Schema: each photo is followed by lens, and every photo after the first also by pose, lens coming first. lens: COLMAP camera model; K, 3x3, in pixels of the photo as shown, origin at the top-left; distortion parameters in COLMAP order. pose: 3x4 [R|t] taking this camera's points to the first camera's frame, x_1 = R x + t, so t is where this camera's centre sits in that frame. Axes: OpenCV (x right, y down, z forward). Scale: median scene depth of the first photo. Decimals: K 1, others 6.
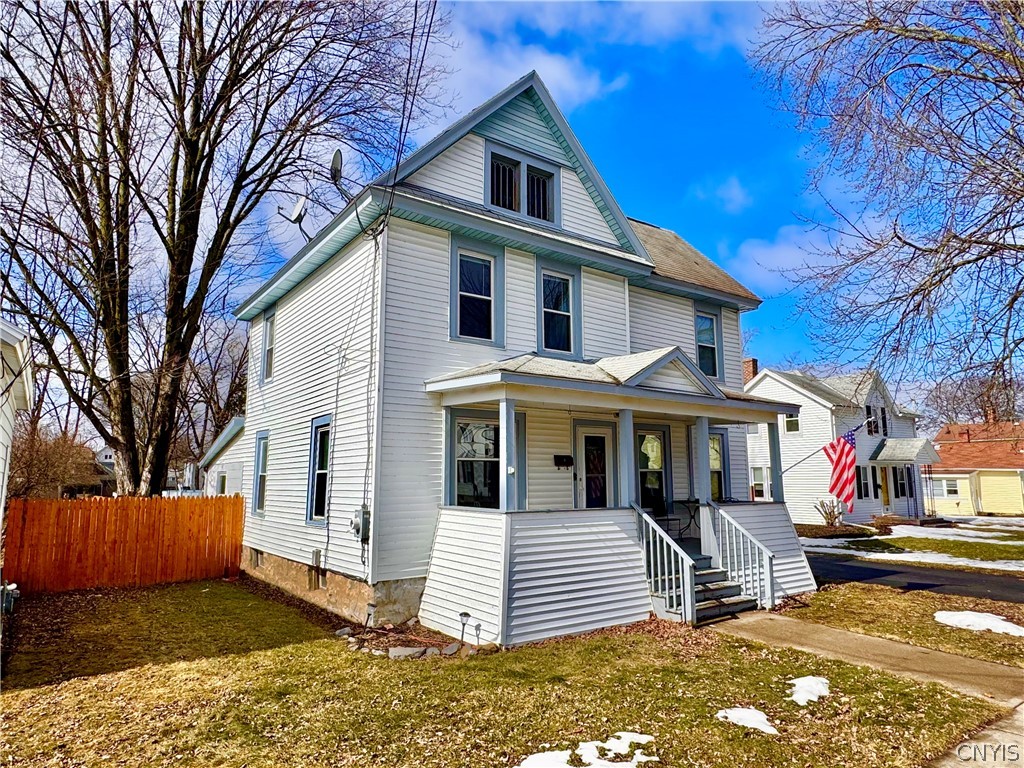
lens RADIAL K [[638.9, 0, 511.2], [0, 638.9, 379.1], [0, 0, 1]] dist [-0.006925, 0.006698]
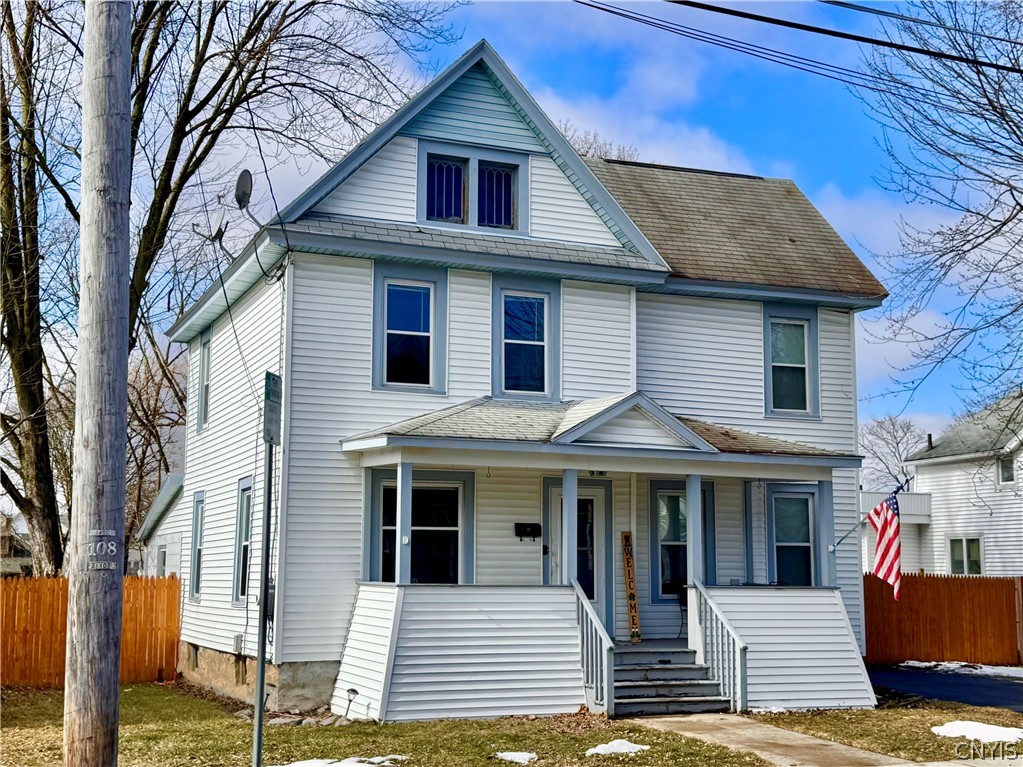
lens RADIAL K [[1344.5, 0, 515.1], [0, 1344.5, 384.9], [0, 0, 1]] dist [0.109349, 0.000000]
pose [[0.975169, -0.022145, -0.220354, 0.435293], [0.026475, 0.999510, 0.016714, -0.082307], [0.219876, -0.022133, 0.975277, -0.641411]]
